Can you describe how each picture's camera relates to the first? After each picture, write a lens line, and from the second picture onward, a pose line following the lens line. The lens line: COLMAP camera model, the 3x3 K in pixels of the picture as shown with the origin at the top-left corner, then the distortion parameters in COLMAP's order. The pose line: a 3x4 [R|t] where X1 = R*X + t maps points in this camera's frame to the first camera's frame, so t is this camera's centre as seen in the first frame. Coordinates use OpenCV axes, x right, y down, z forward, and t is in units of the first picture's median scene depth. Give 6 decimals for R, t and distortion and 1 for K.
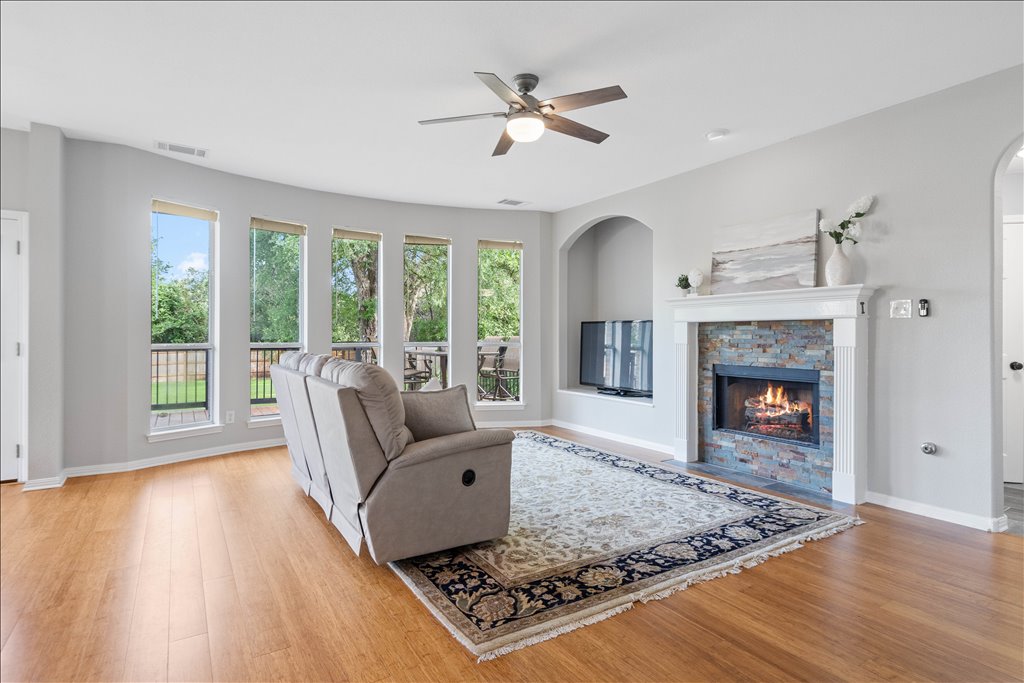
lens RADIAL K [[533.0, 0, 511.4], [0, 533.0, 331.1], [0, 0, 1]] dist [0.000620, -0.000023]
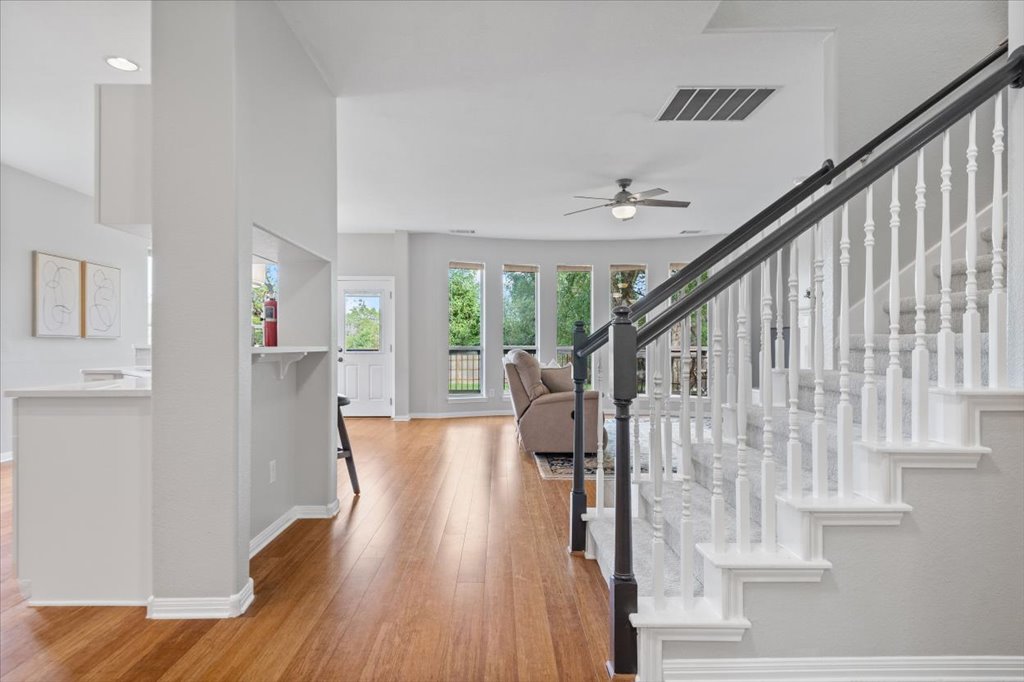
lens RADIAL K [[580.8, 0, 512.0], [0, 580.8, 341.0], [0, 0, 1]] dist [0.007029, 0.001442]
pose [[0.857651, -0.005813, -0.514199, 0.509394], [0.004503, 0.999983, -0.003794, 0.017417], [0.514212, 0.000938, 0.857663, -0.552531]]
